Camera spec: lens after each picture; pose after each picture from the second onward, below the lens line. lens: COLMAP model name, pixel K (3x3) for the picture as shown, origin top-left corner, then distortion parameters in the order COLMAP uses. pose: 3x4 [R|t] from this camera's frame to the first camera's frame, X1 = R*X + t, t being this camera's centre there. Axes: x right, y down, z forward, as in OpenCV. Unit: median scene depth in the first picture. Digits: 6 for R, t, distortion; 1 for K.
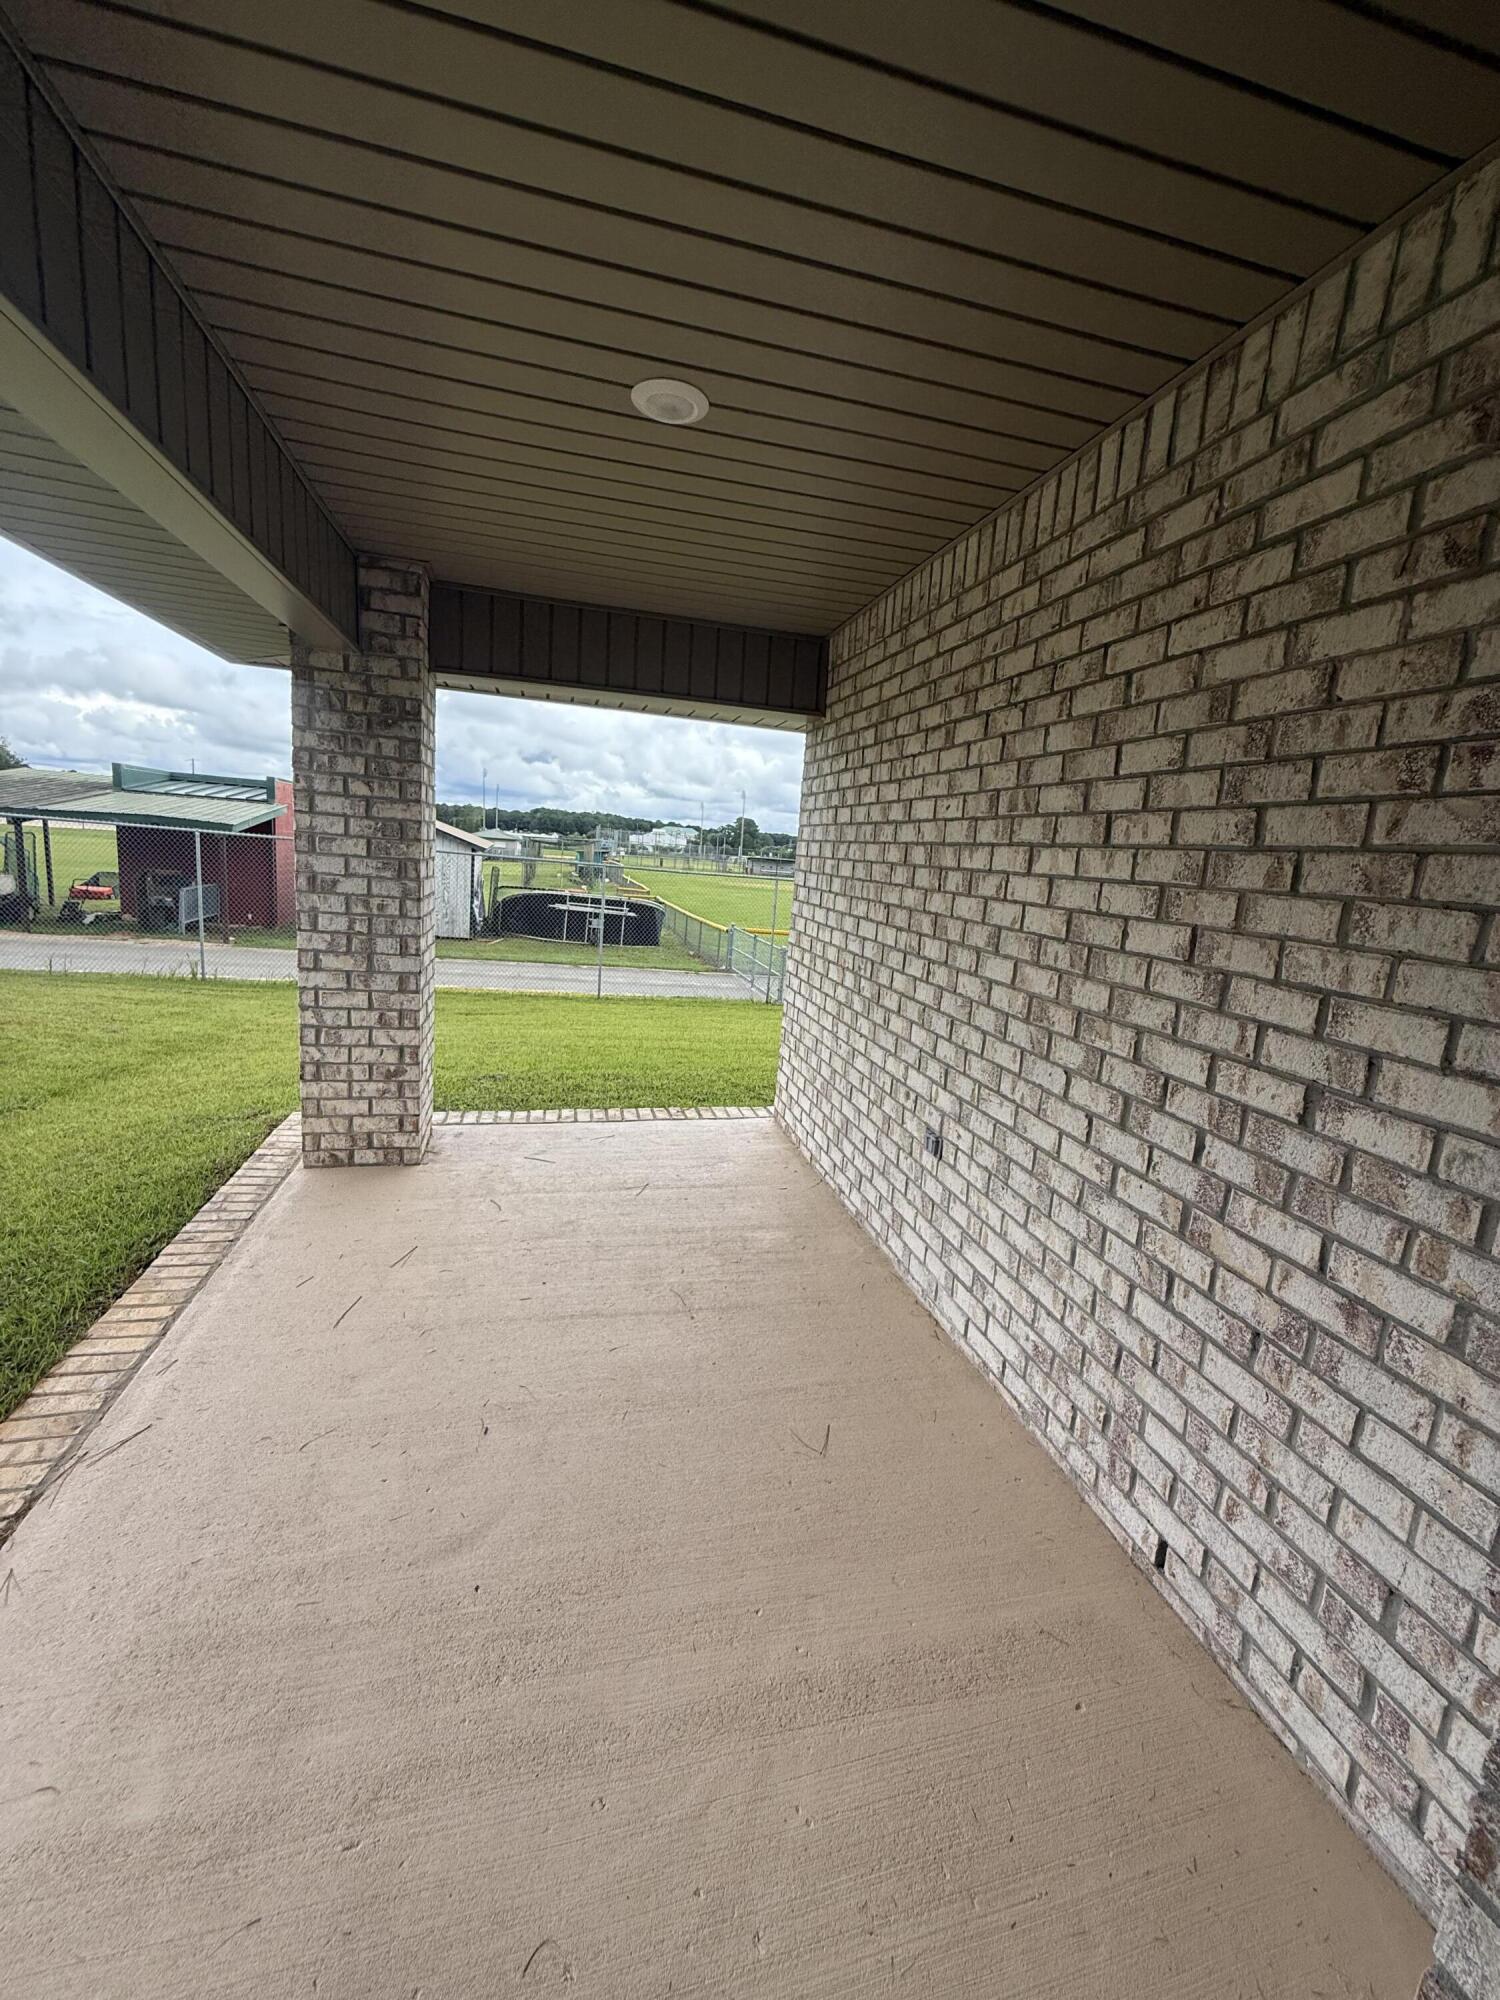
lens RADIAL K [[810.1, 0, 750.0], [0, 810.1, 1000.0], [0, 0, 1]] dist [0.001824, -0.002925]
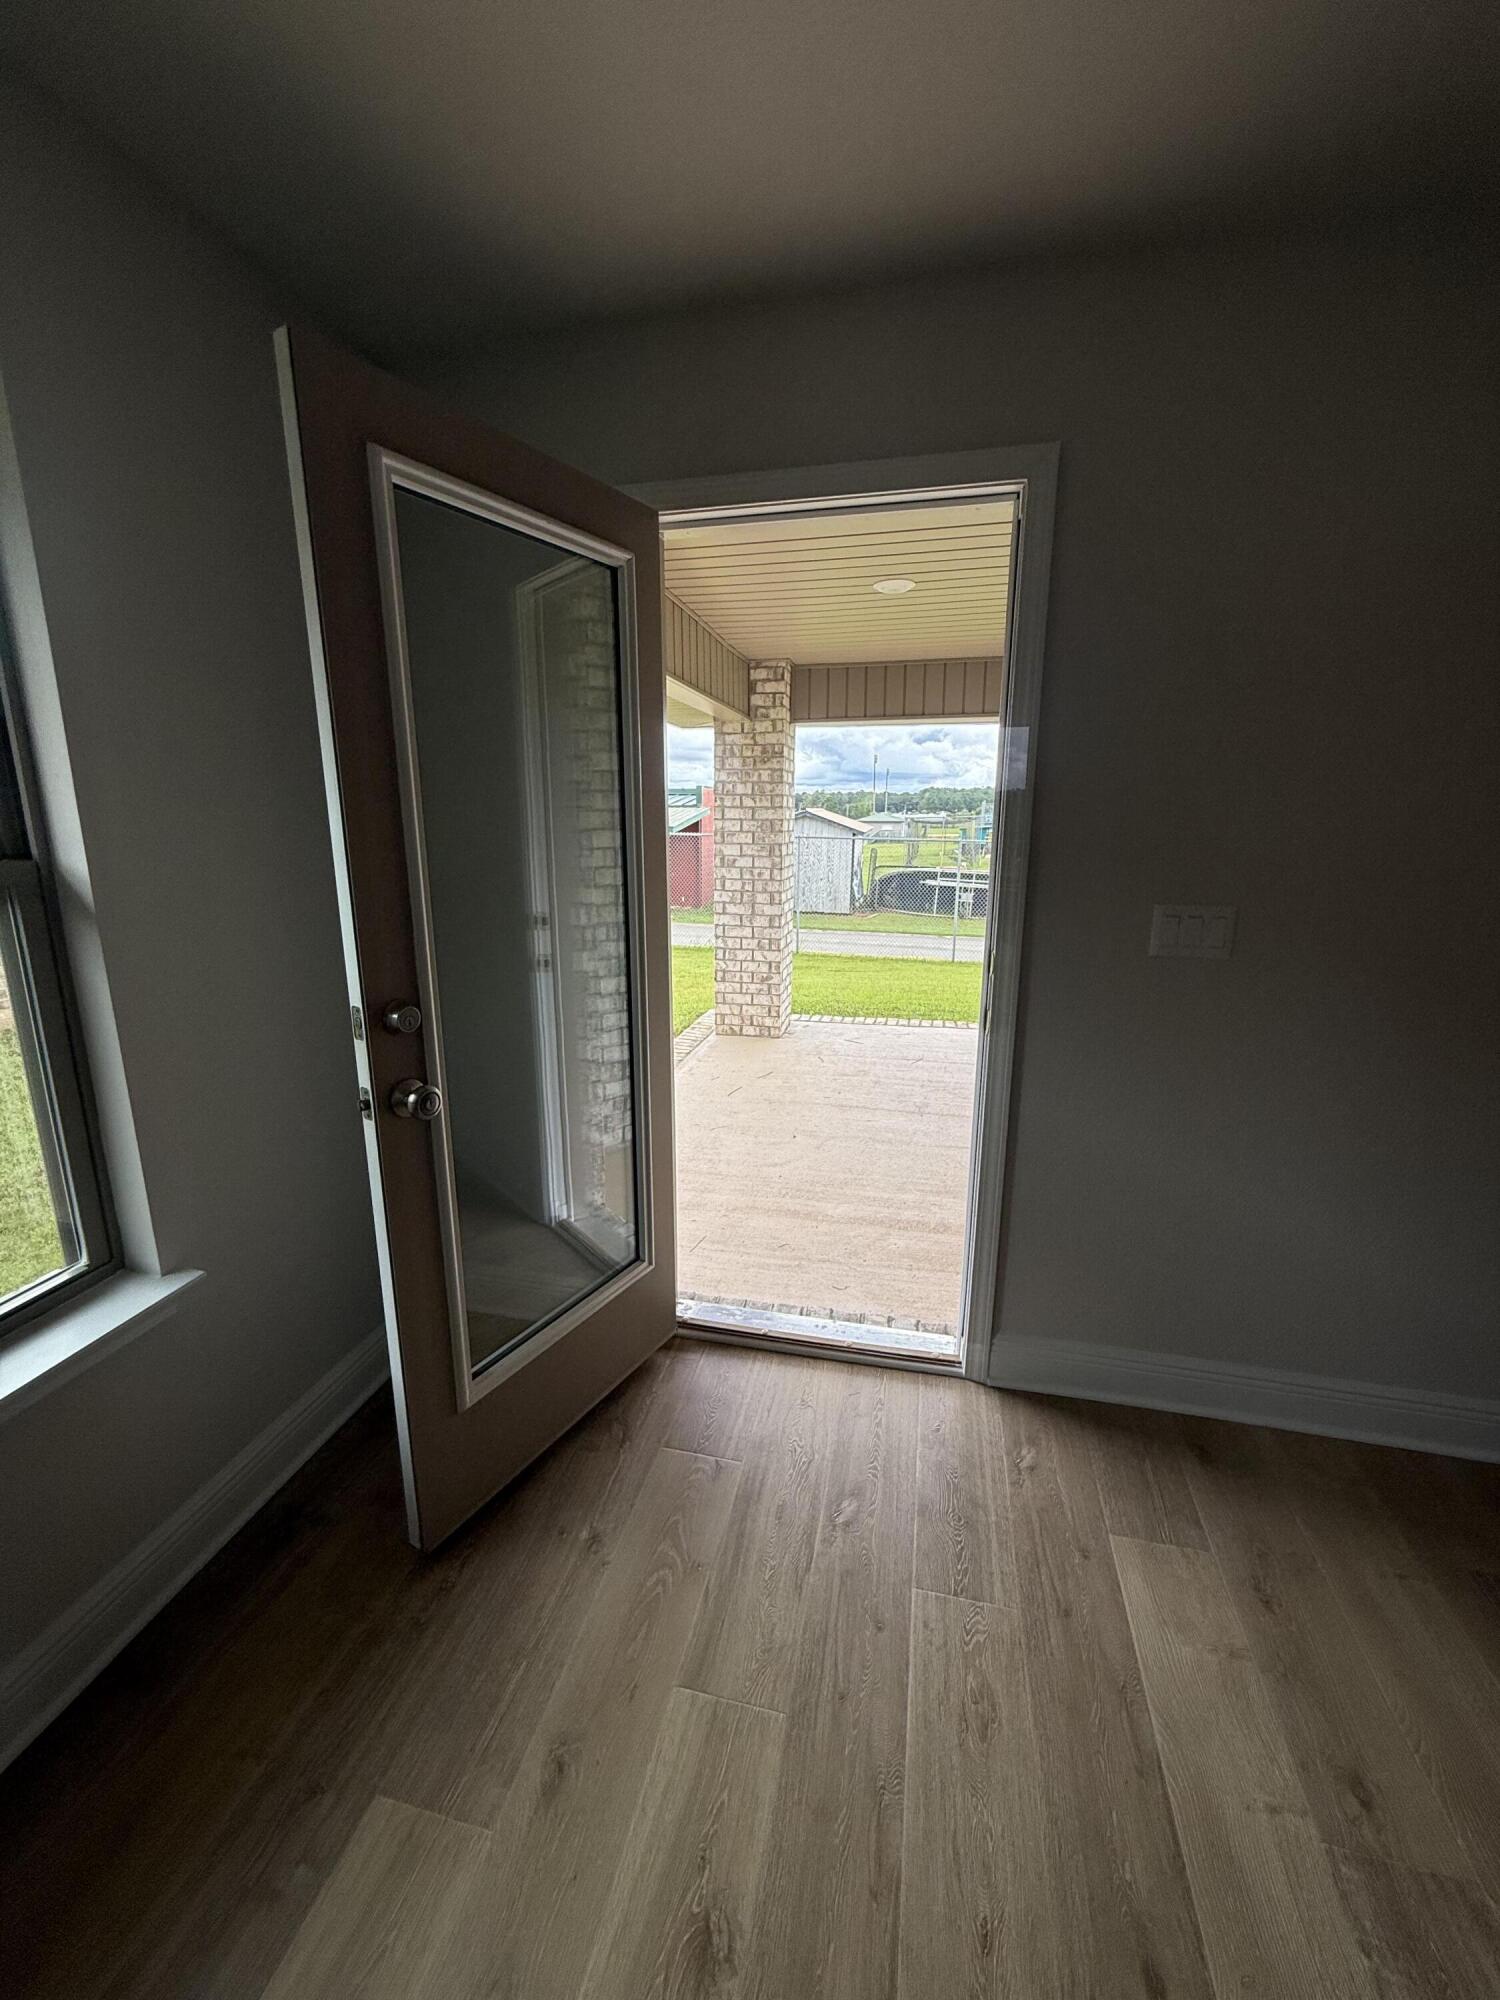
lens RADIAL K [[810.1, 0, 750.0], [0, 810.1, 1000.0], [0, 0, 1]] dist [0.001824, -0.002925]
pose [[0.893021, 0.028538, -0.449109, 0.258004], [-0.017186, 0.999422, 0.029335, 0.087627], [0.449686, -0.018478, 0.892995, -0.453277]]
